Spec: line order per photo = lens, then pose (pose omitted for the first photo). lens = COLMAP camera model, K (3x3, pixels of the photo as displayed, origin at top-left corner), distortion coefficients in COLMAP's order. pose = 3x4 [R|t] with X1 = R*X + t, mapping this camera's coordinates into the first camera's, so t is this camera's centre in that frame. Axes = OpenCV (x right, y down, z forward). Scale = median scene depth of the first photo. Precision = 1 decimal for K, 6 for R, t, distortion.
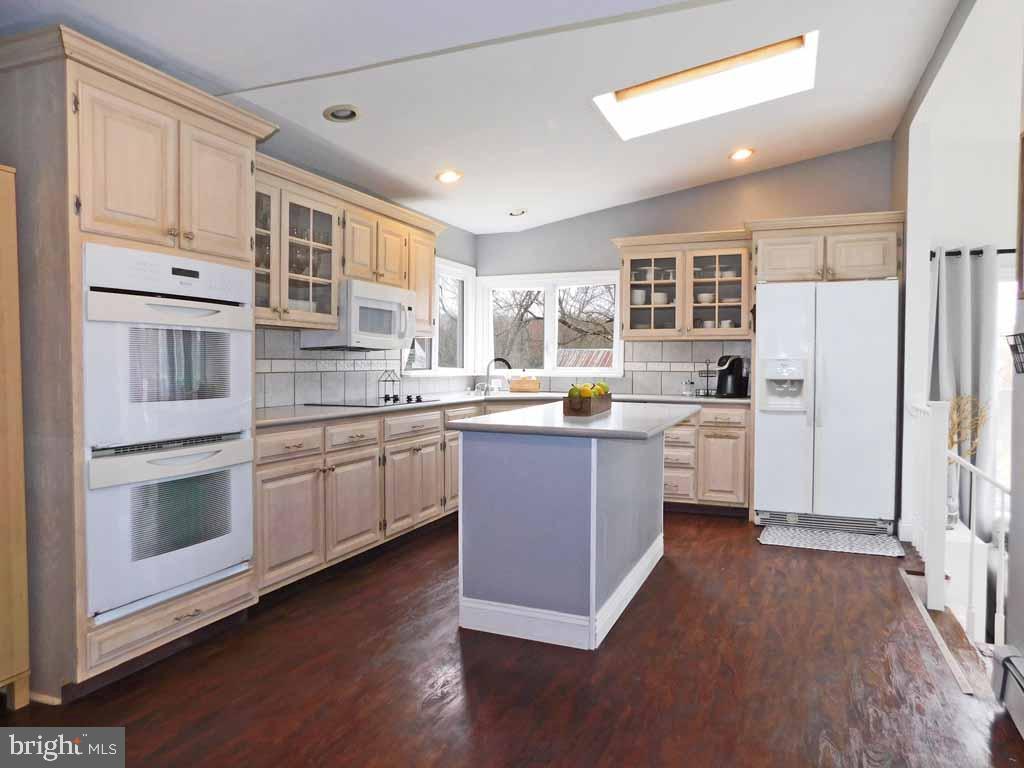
lens RADIAL K [[679.8, 0, 512.0], [0, 679.8, 384.0], [0, 0, 1]] dist [-0.063453, 0.058211]
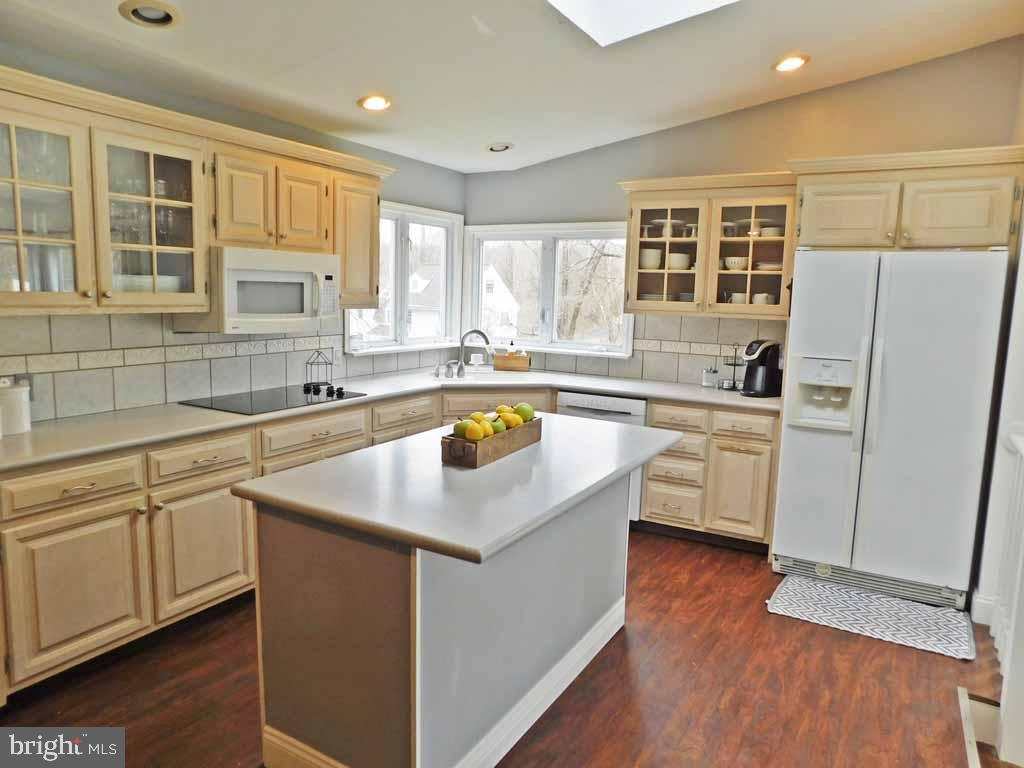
lens RADIAL K [[679.8, 0, 512.0], [0, 679.8, 384.0], [0, 0, 1]] dist [-0.063453, 0.058211]
pose [[0.990761, 0.039712, -0.129677, 0.149756], [-0.026077, 0.994110, 0.105194, -0.069355], [0.133091, -0.100841, 0.985960, 0.219932]]
